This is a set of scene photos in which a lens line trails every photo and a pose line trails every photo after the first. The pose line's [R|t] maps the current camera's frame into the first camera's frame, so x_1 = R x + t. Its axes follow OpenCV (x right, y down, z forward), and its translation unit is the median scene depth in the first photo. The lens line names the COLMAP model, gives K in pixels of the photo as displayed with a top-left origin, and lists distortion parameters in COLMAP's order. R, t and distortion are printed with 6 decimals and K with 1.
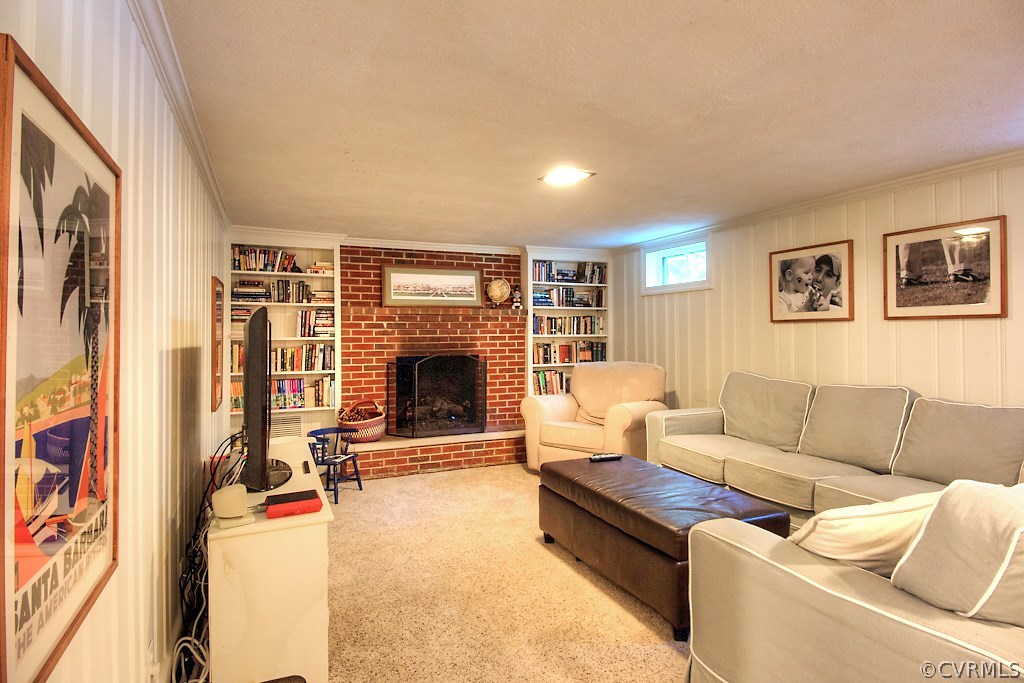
lens RADIAL K [[566.7, 0, 503.5], [0, 566.7, 338.0], [0, 0, 1]] dist [0.049825, -0.007261]
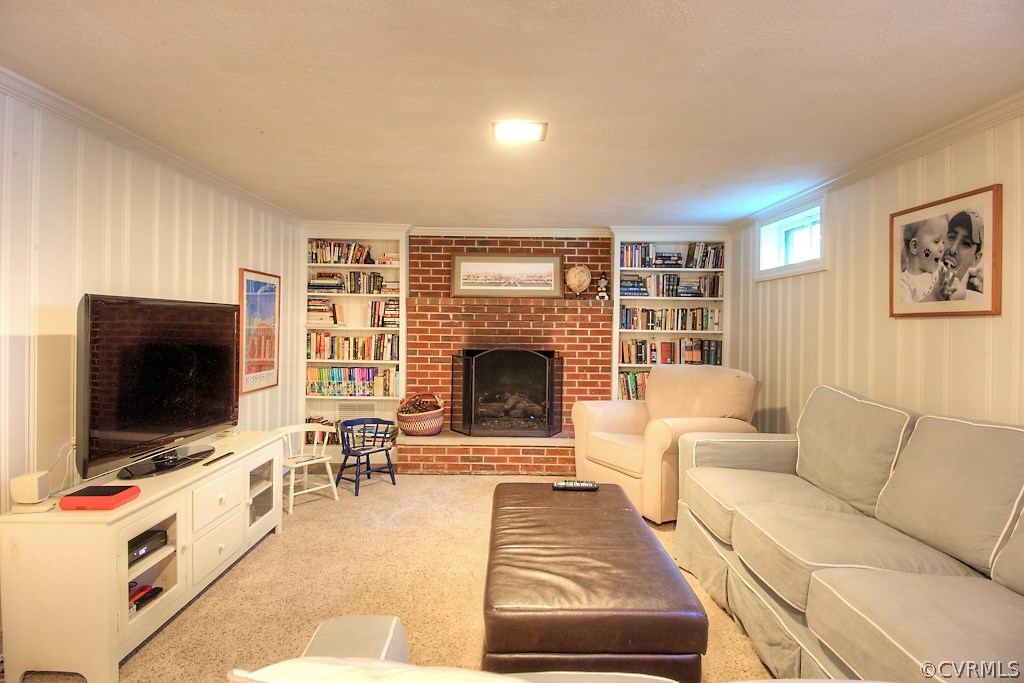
lens RADIAL K [[566.7, 0, 510.4], [0, 566.7, 332.8], [0, 0, 1]] dist [0.049825, -0.007261]
pose [[0.916760, 0.021855, -0.398840, 0.280909], [-0.020316, 0.999761, 0.008085, -0.004515], [0.398922, 0.000691, 0.916985, 0.164248]]
